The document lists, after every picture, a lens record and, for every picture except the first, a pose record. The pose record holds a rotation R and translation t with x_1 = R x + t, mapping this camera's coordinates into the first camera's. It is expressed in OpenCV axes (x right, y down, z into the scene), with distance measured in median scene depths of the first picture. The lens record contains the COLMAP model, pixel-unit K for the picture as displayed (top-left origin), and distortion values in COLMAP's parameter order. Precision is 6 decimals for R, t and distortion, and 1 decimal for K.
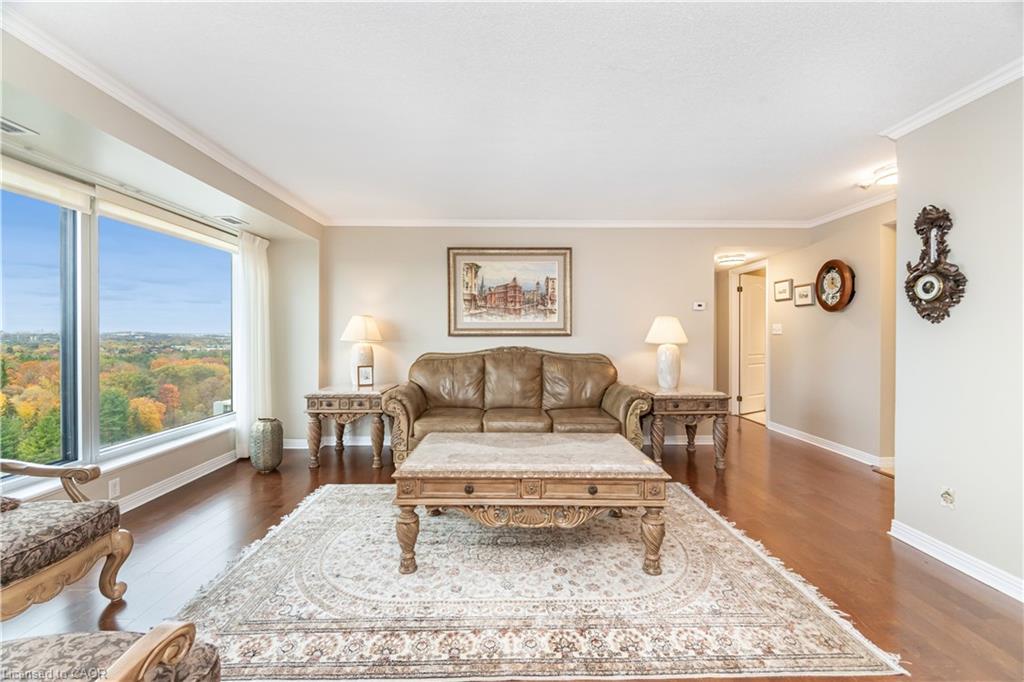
lens RADIAL K [[414.2, 0, 510.6], [0, 414.2, 336.1], [0, 0, 1]] dist [-0.002086, -0.001196]
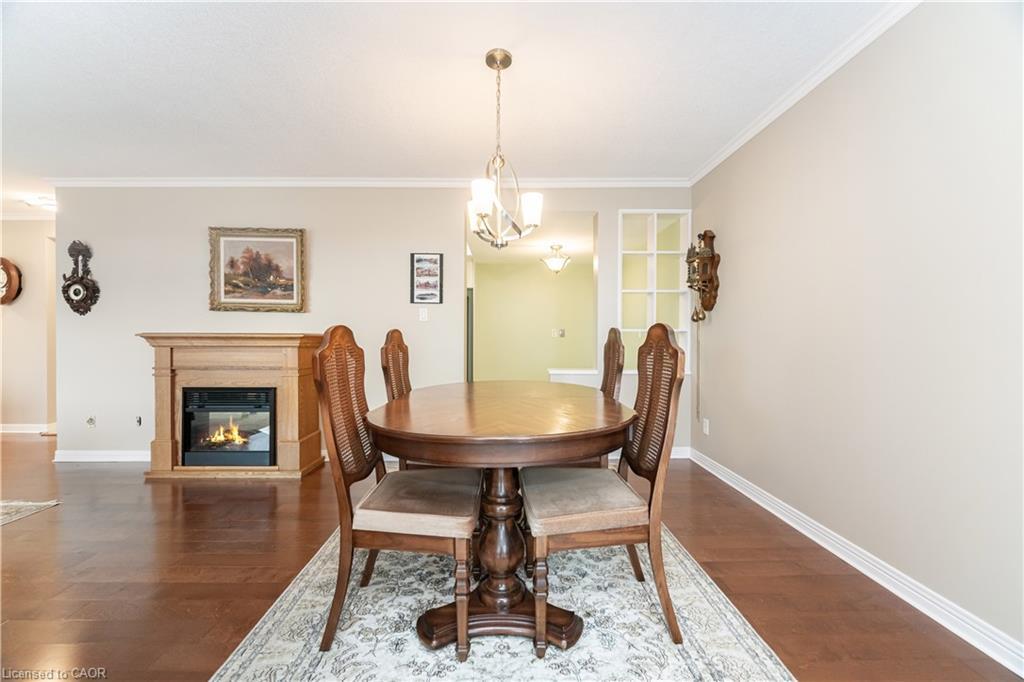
lens RADIAL K [[414.2, 0, 508.8], [0, 414.2, 341.9], [0, 0, 1]] dist [-0.002086, -0.001196]
pose [[0.007063, -0.009893, 0.999926, -0.459649], [0.002171, 0.999949, 0.009878, 0.048910], [-0.999973, 0.002101, 0.007084, -0.547155]]
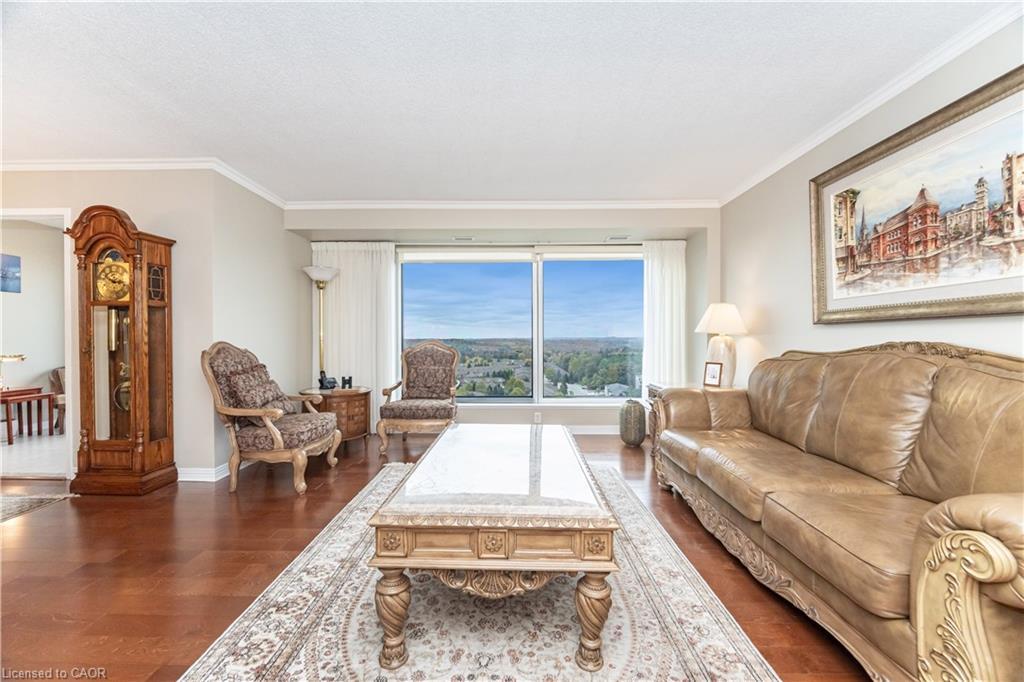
lens RADIAL K [[414.2, 0, 511.9], [0, 414.2, 340.5], [0, 0, 1]] dist [-0.002086, -0.001196]
pose [[-0.025304, 0.003299, -0.999674, 0.781918], [-0.001462, 0.999993, 0.003337, 0.037893], [0.999679, 0.001546, -0.025299, 0.938621]]
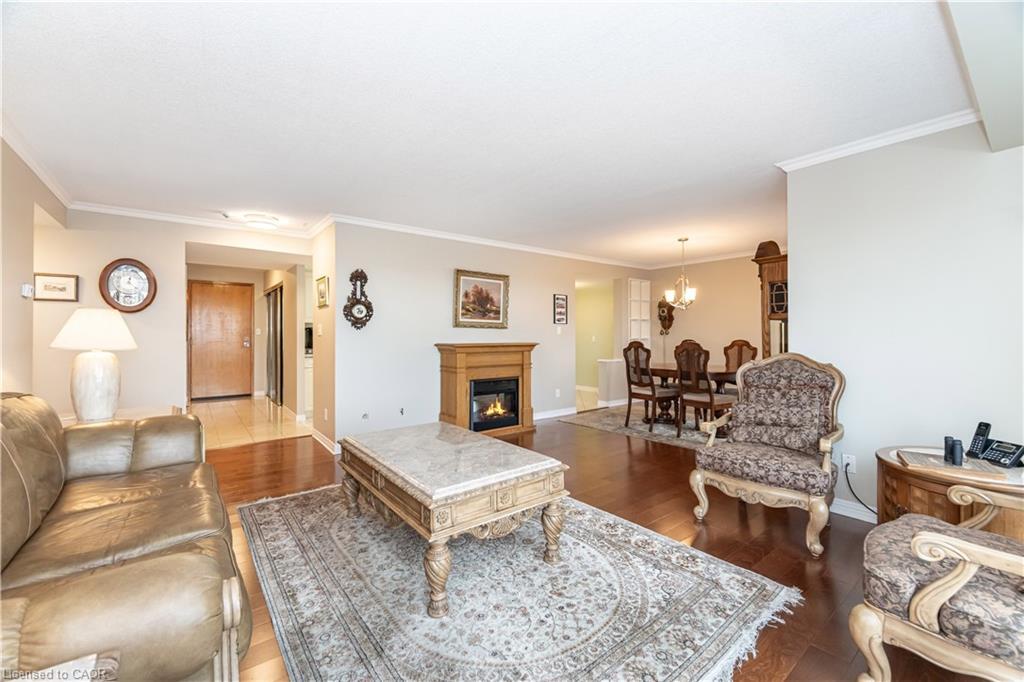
lens RADIAL K [[414.2, 0, 506.2], [0, 414.2, 332.3], [0, 0, 1]] dist [-0.002086, -0.001196]
pose [[-0.599252, 0.005310, 0.800543, -0.786431], [0.005033, 0.999983, -0.002866, -0.009558], [-0.800545, 0.002311, -0.599268, 1.339151]]
